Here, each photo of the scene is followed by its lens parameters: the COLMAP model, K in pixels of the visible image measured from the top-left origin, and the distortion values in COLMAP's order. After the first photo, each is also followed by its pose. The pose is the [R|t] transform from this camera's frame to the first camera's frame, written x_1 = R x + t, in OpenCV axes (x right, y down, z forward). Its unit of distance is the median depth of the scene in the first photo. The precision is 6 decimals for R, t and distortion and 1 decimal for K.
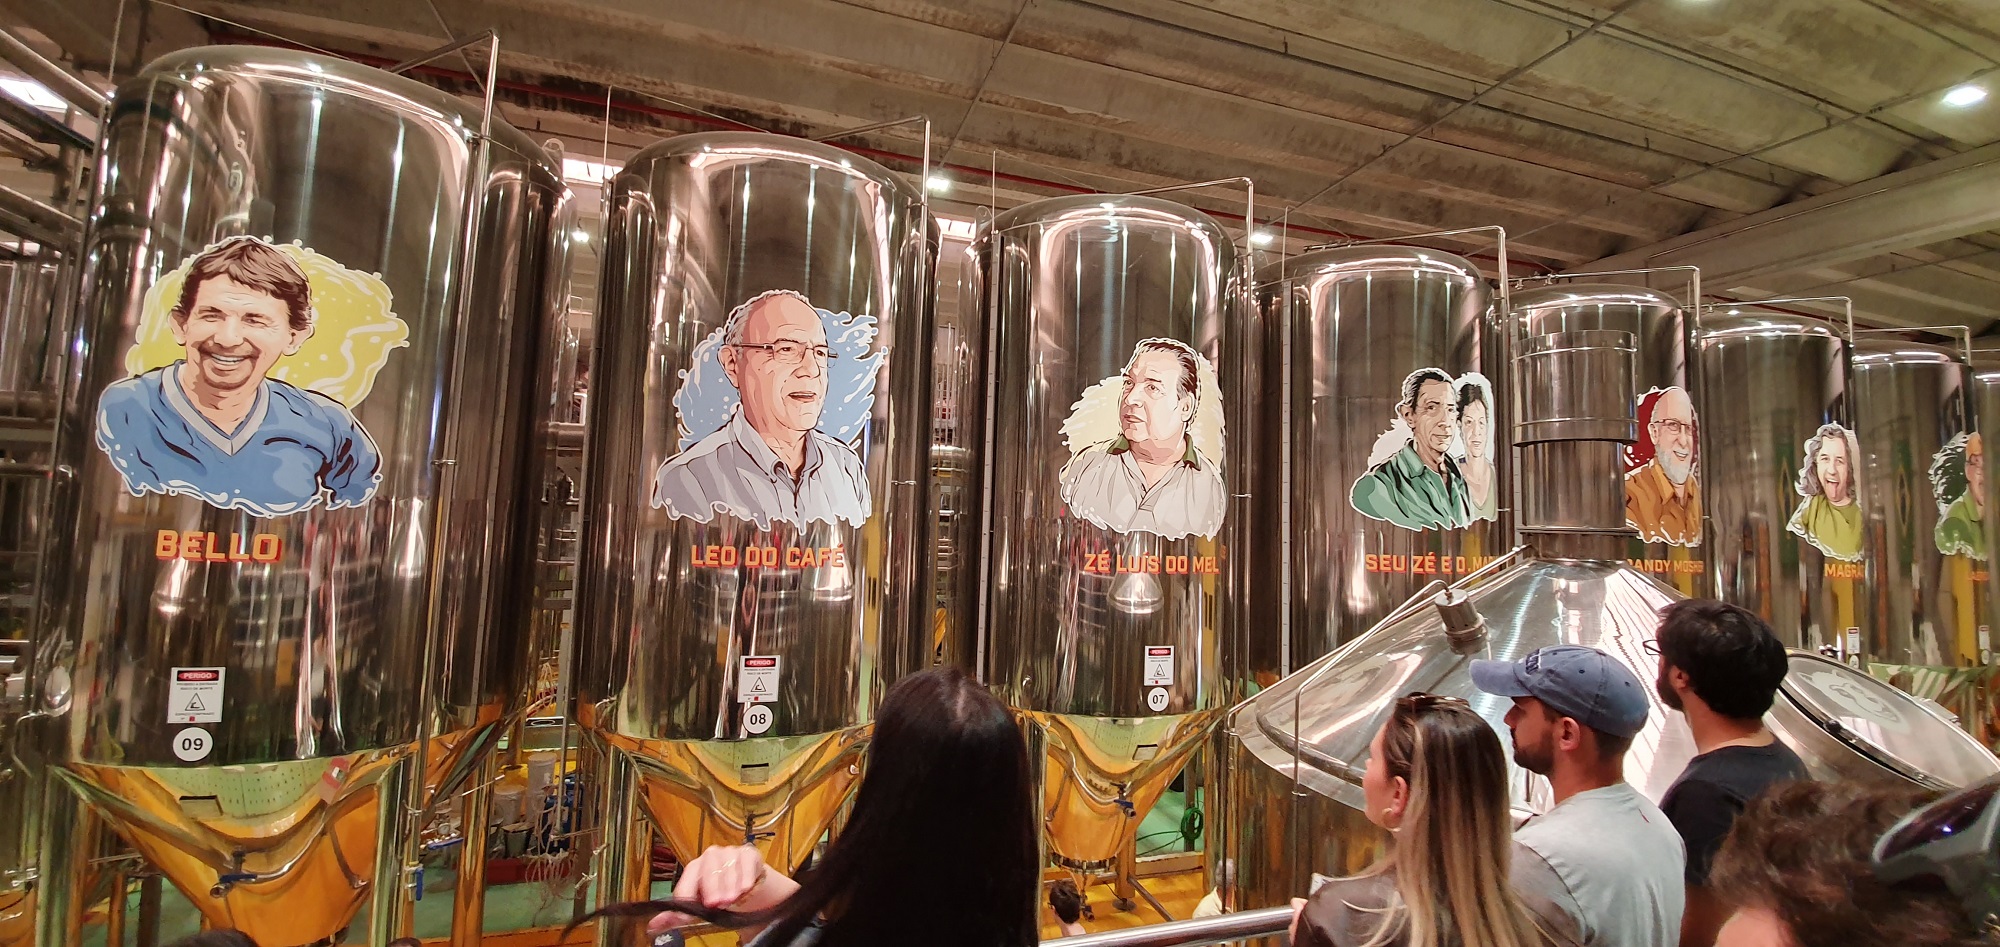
lens RADIAL K [[792.3, 0, 1003.0], [0, 792.3, 466.9], [0, 0, 1]] dist [-0.001013, -0.000138]
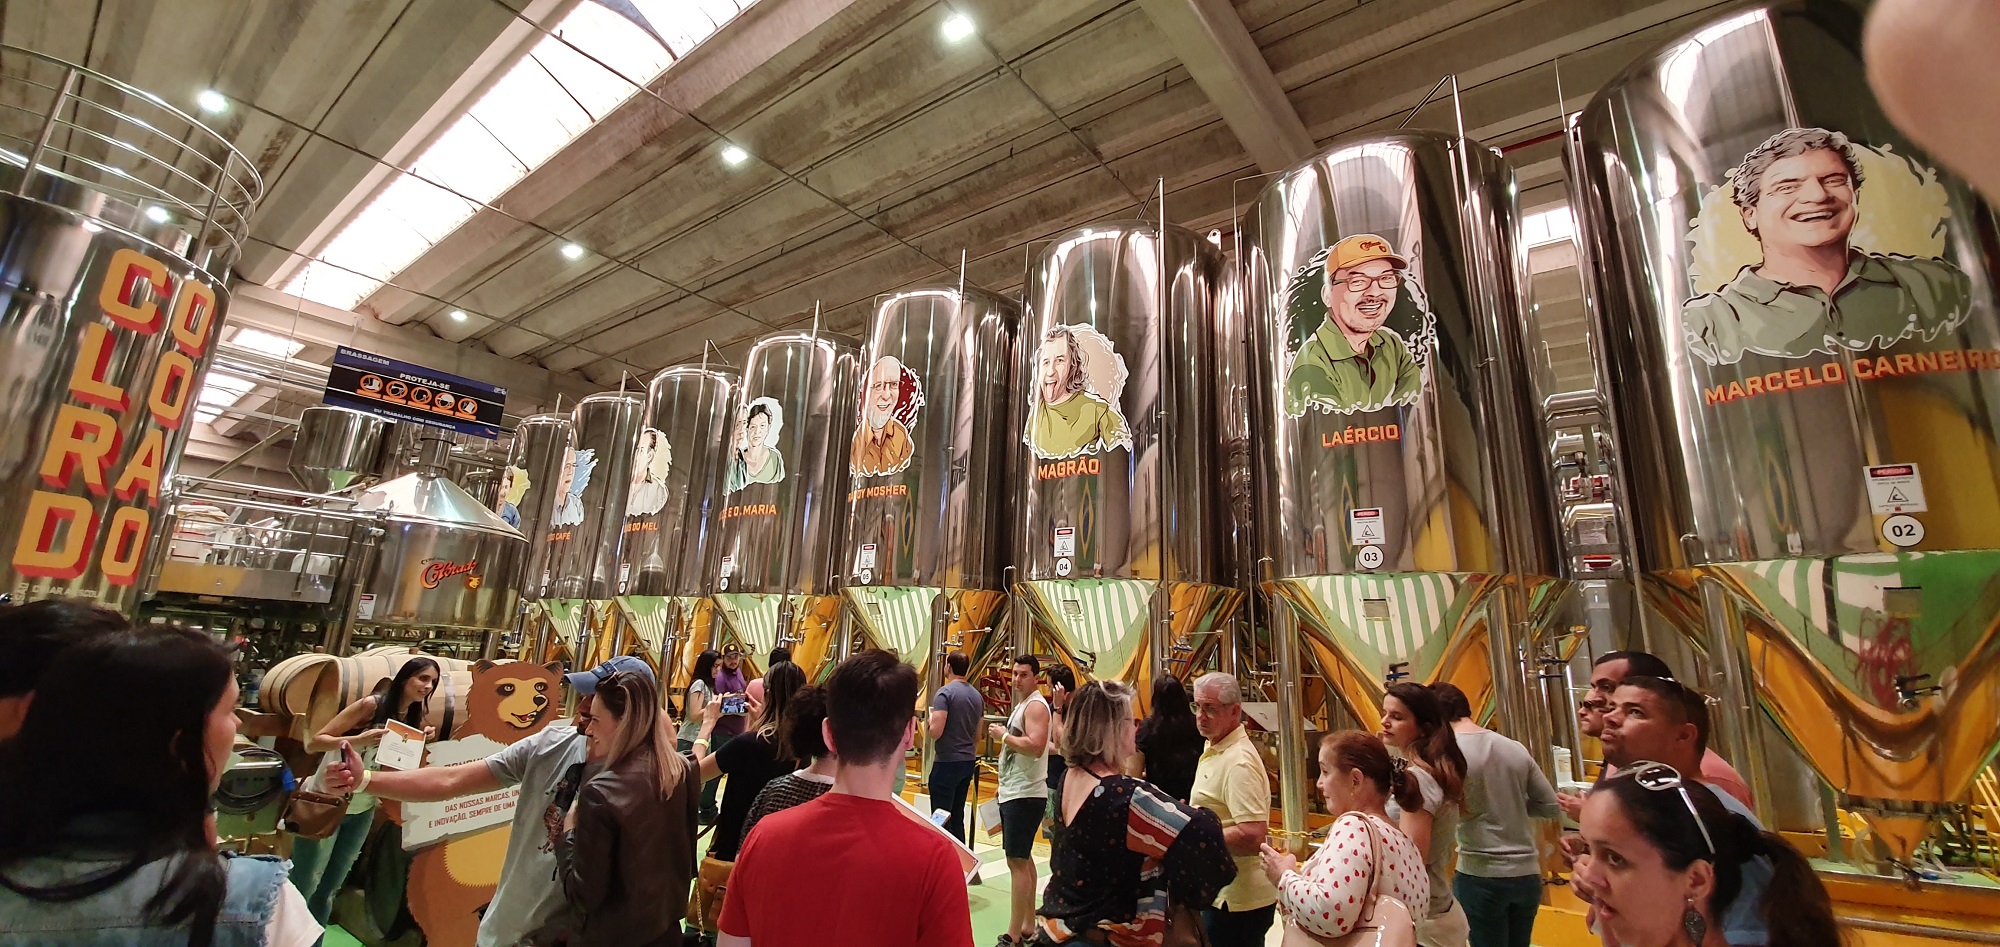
lens RADIAL K [[792.3, 0, 999.6], [0, 792.3, 461.5], [0, 0, 1]] dist [-0.001013, -0.000138]
pose [[0.555396, -0.214012, -0.803576, 2.201184], [0.025967, 0.970309, -0.240469, 0.427383], [0.831180, 0.112689, 0.544464, 0.534356]]
